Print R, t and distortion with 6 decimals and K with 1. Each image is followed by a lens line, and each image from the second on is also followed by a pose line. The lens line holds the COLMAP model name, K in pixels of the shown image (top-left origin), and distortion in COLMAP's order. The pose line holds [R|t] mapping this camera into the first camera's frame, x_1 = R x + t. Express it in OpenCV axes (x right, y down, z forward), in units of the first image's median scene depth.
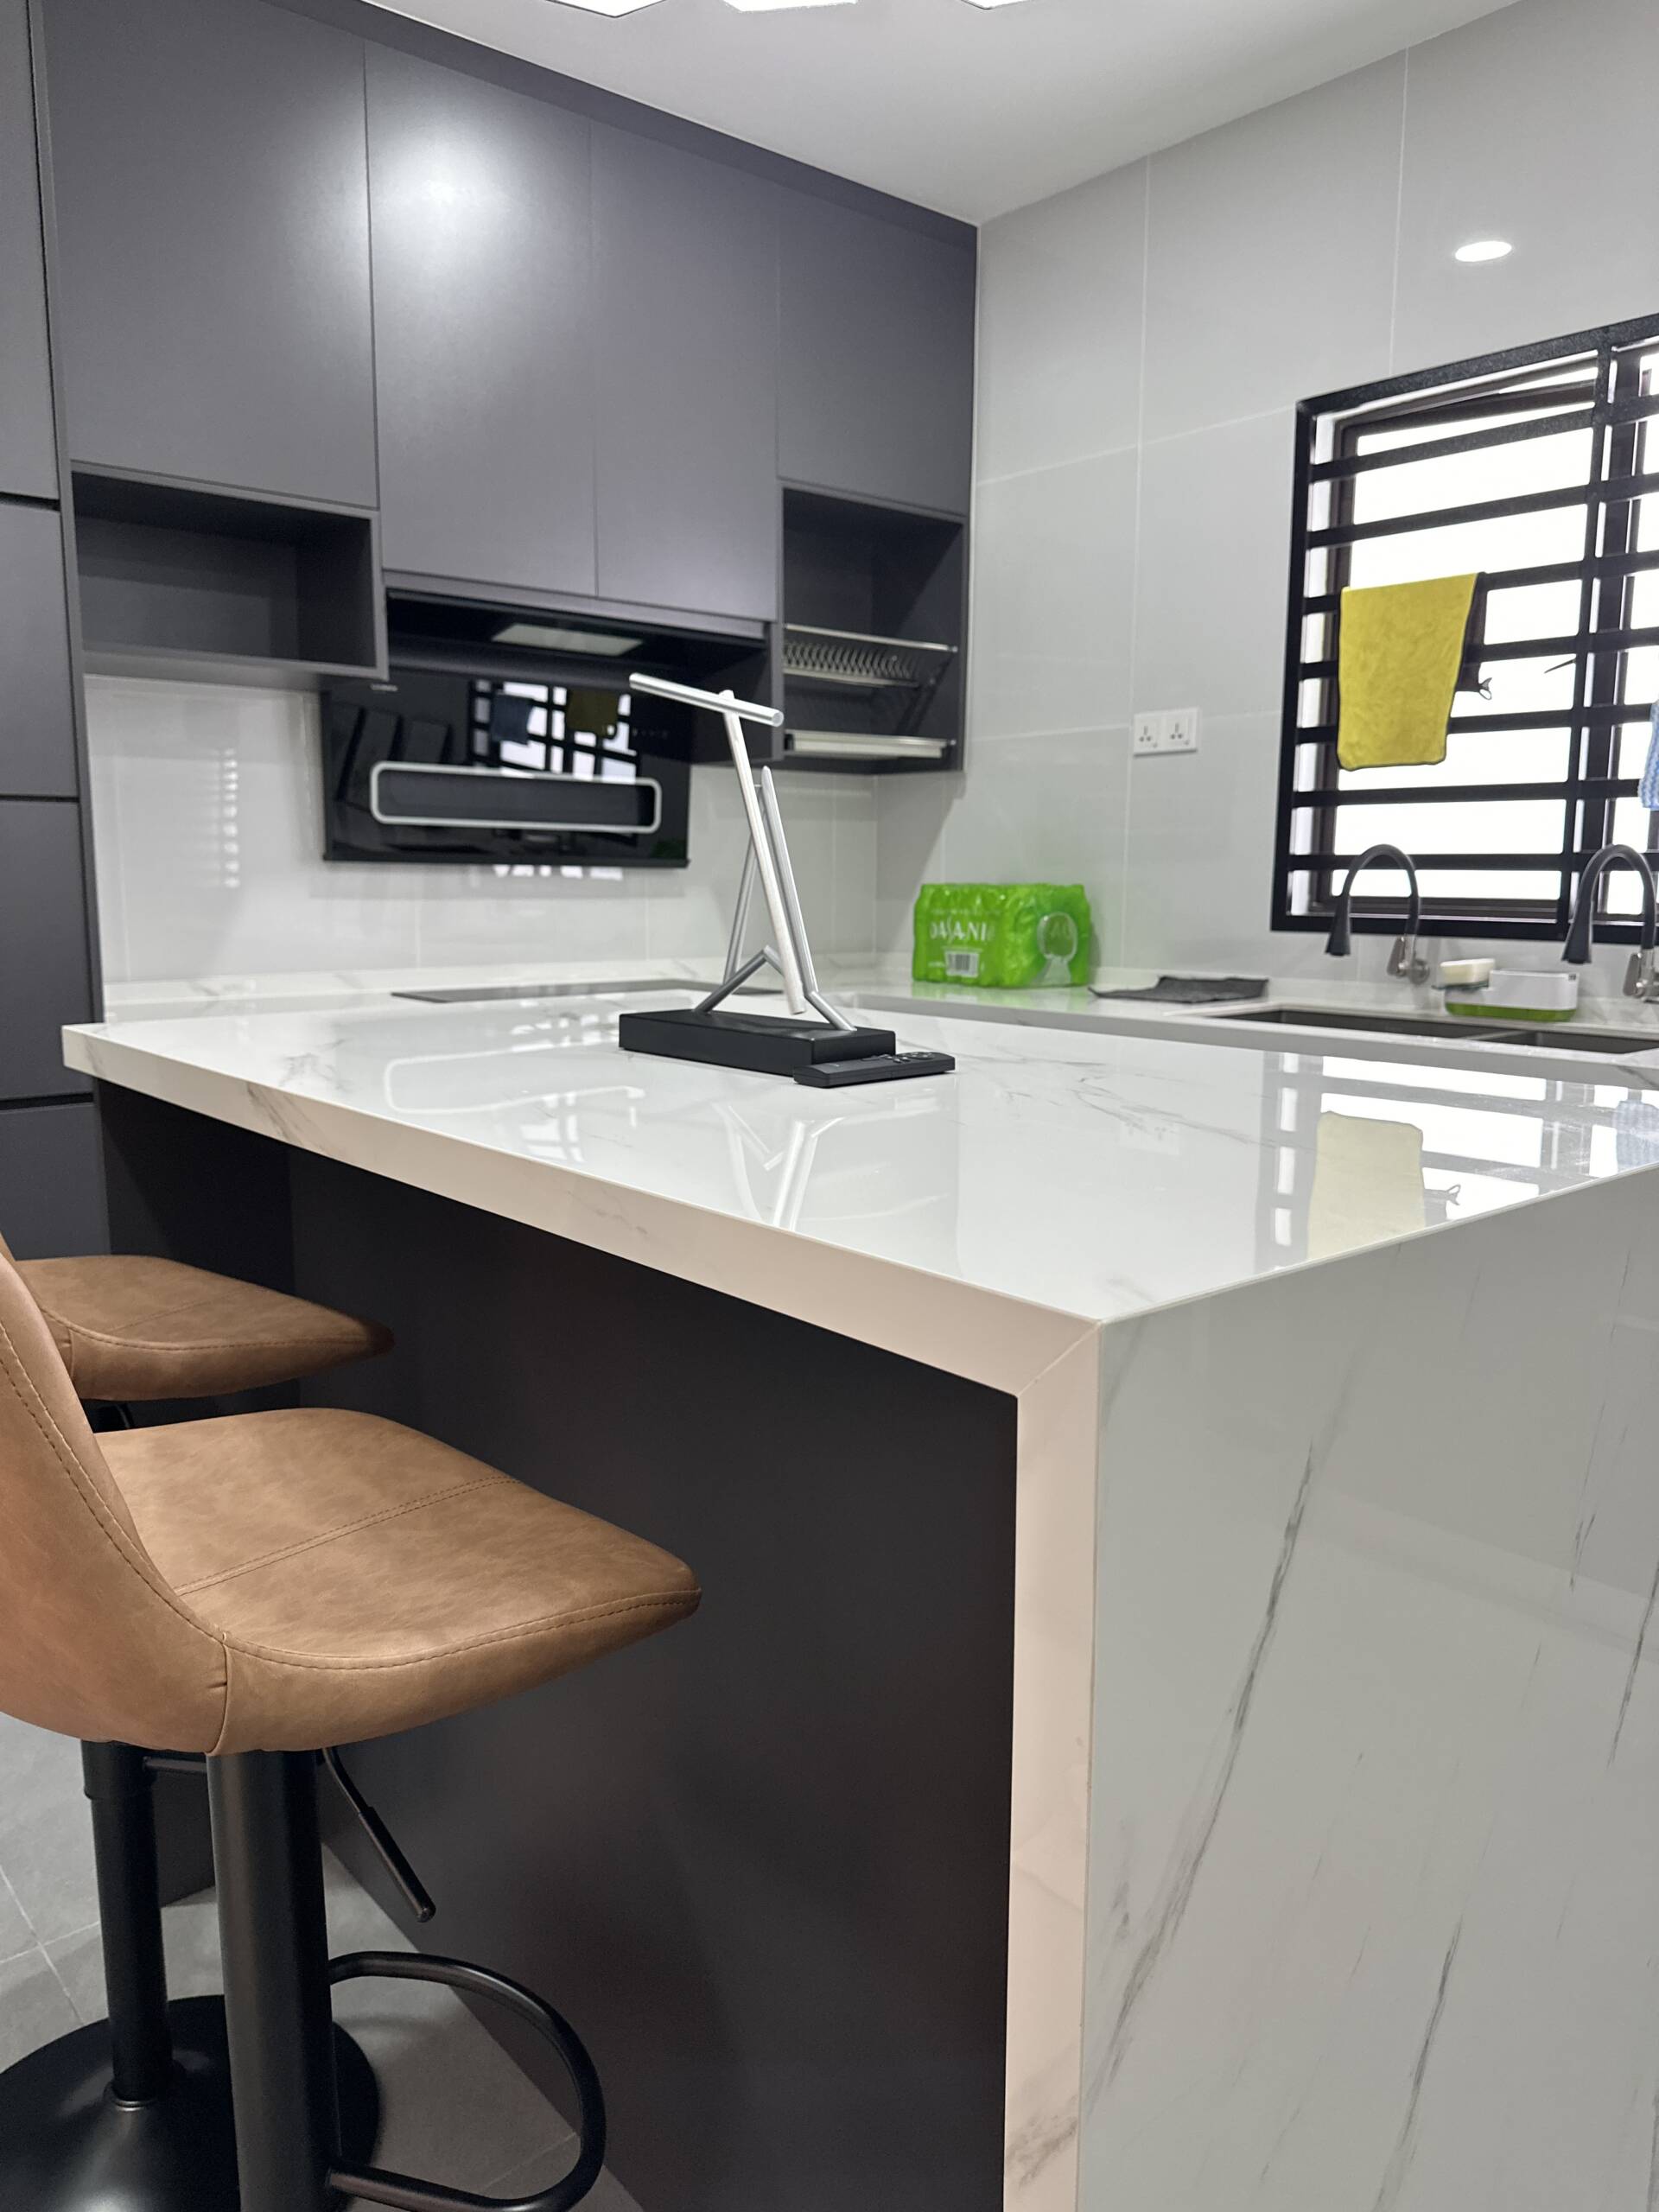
lens RADIAL K [[1571.8, 0, 832.6], [0, 1571.8, 1114.7], [0, 0, 1]] dist [0.023581, -0.032871]
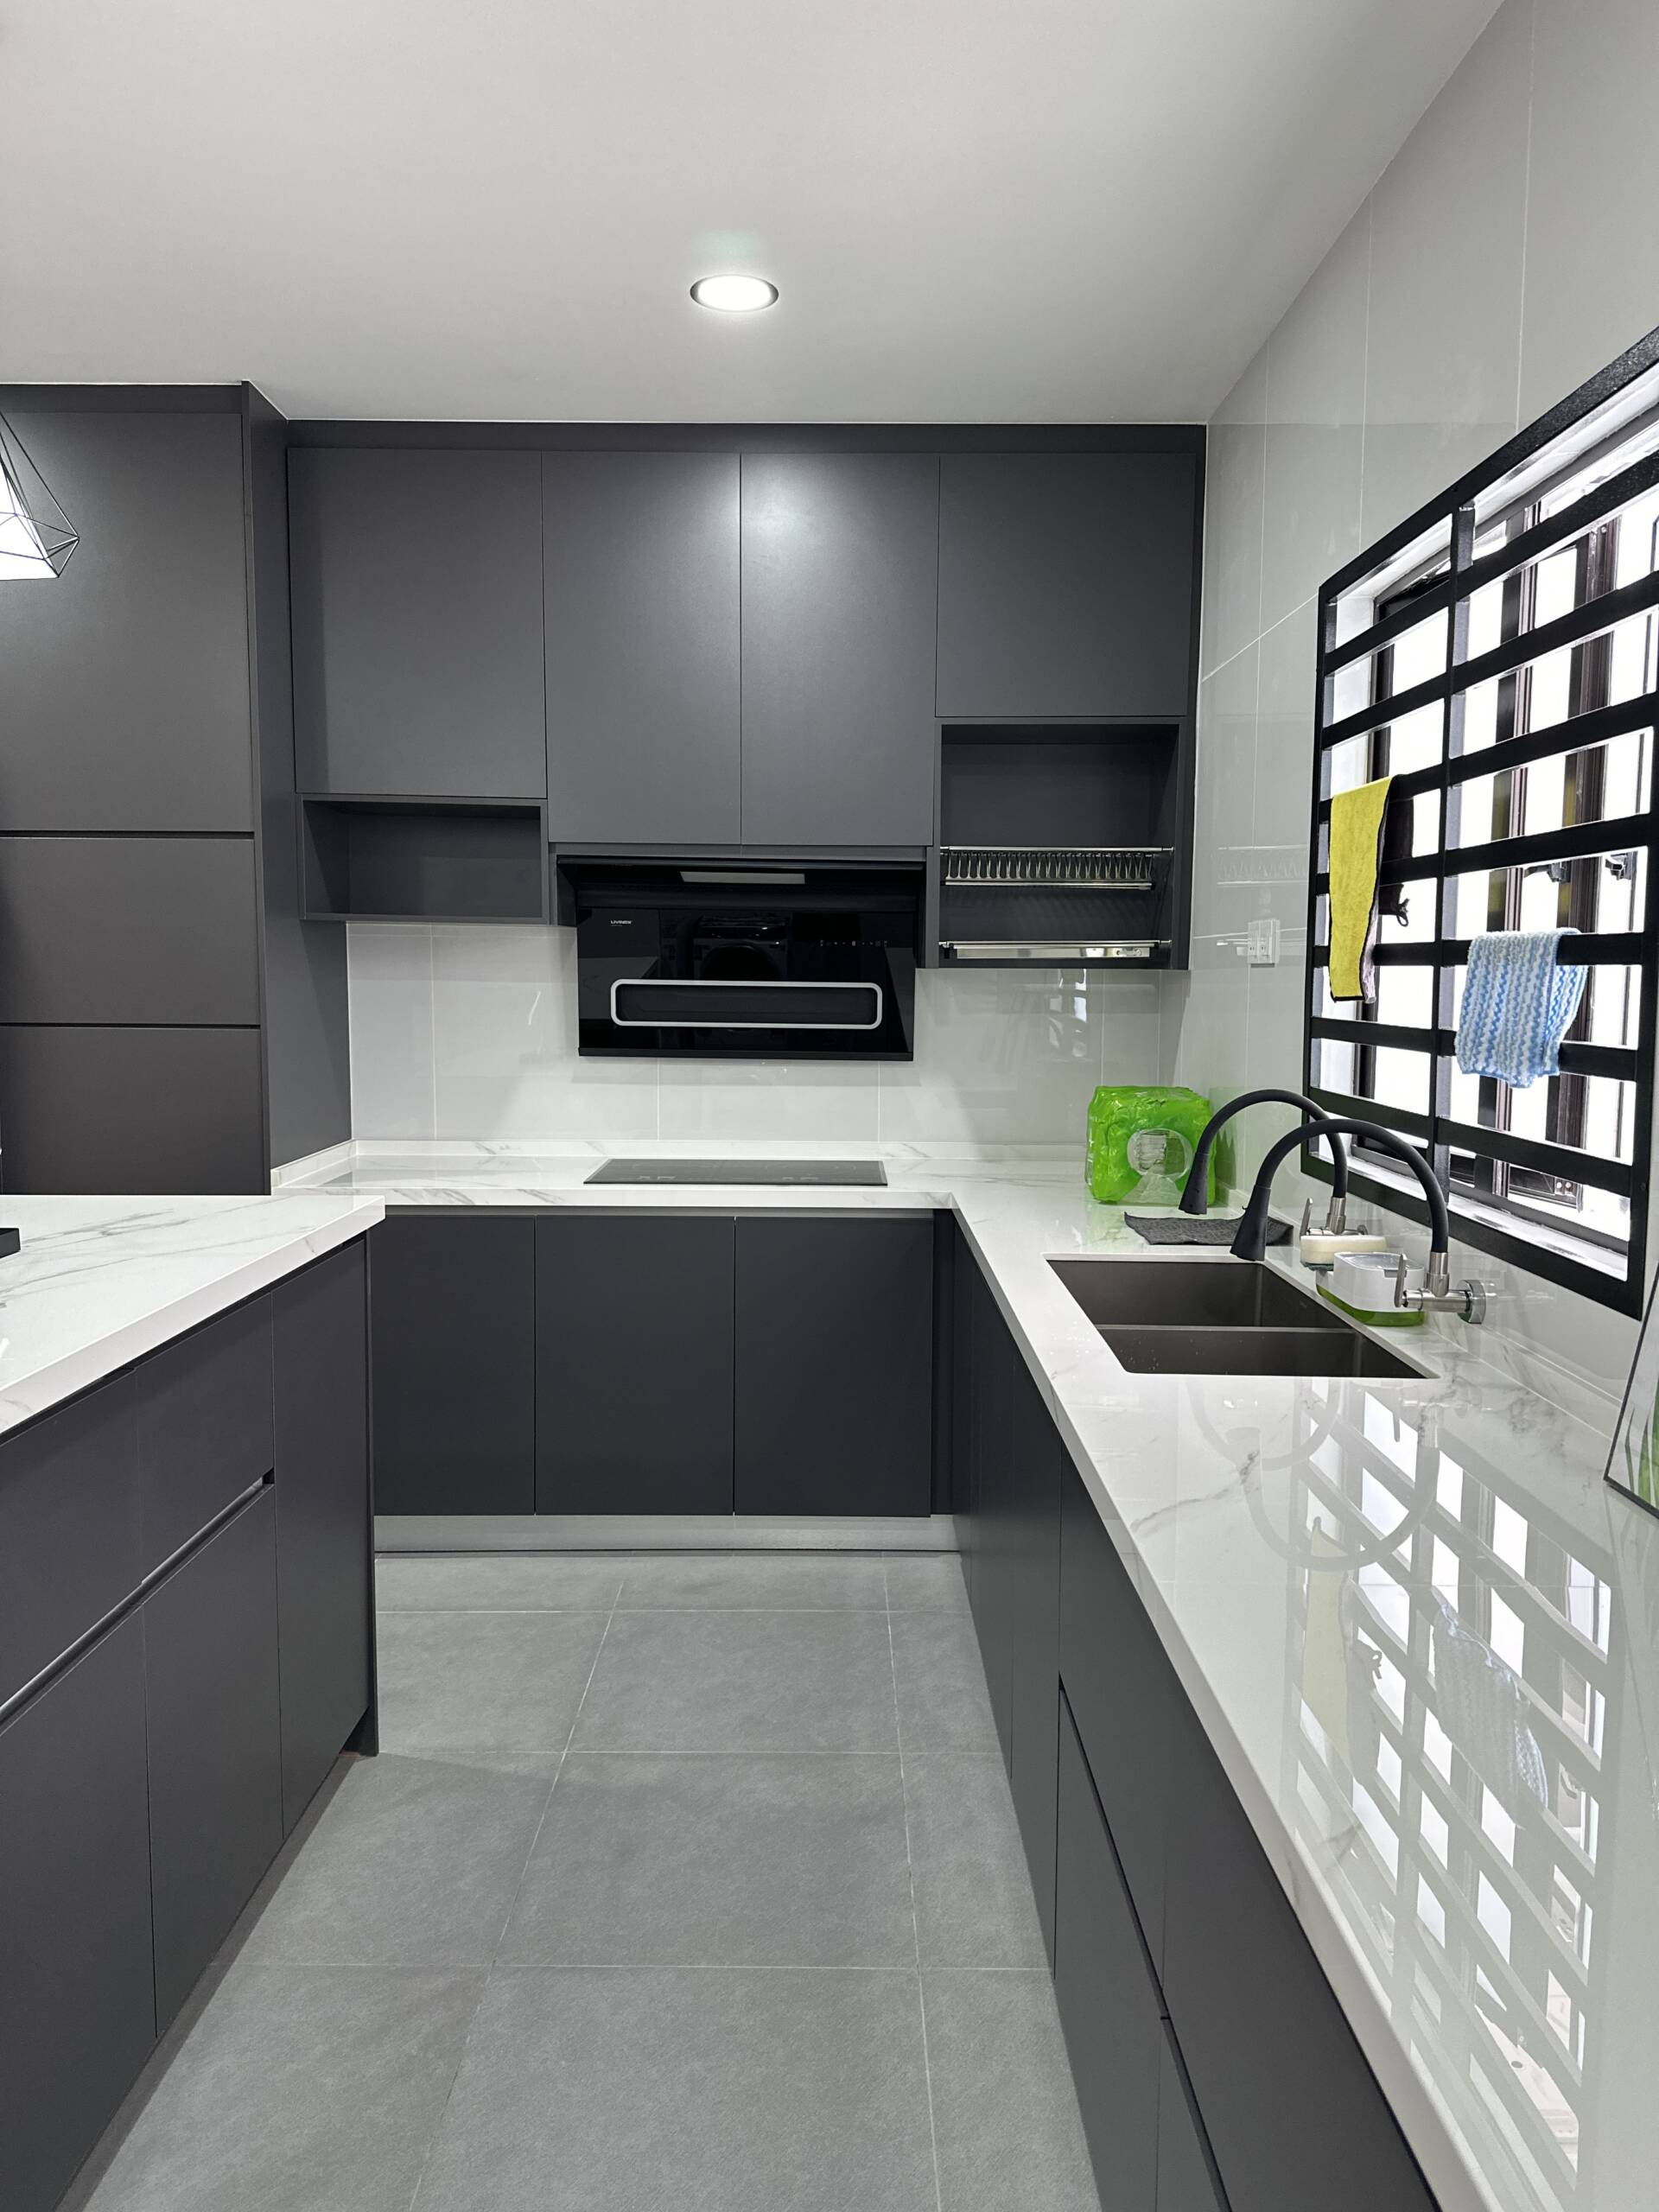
lens RADIAL K [[1571.8, 0, 839.7], [0, 1571.8, 1111.0], [0, 0, 1]] dist [0.023581, -0.032871]
pose [[0.761557, 0.062424, -0.645084, 0.740361], [-0.105195, 0.994057, -0.027995, -0.112835], [0.639503, 0.089179, 0.763598, 0.185859]]
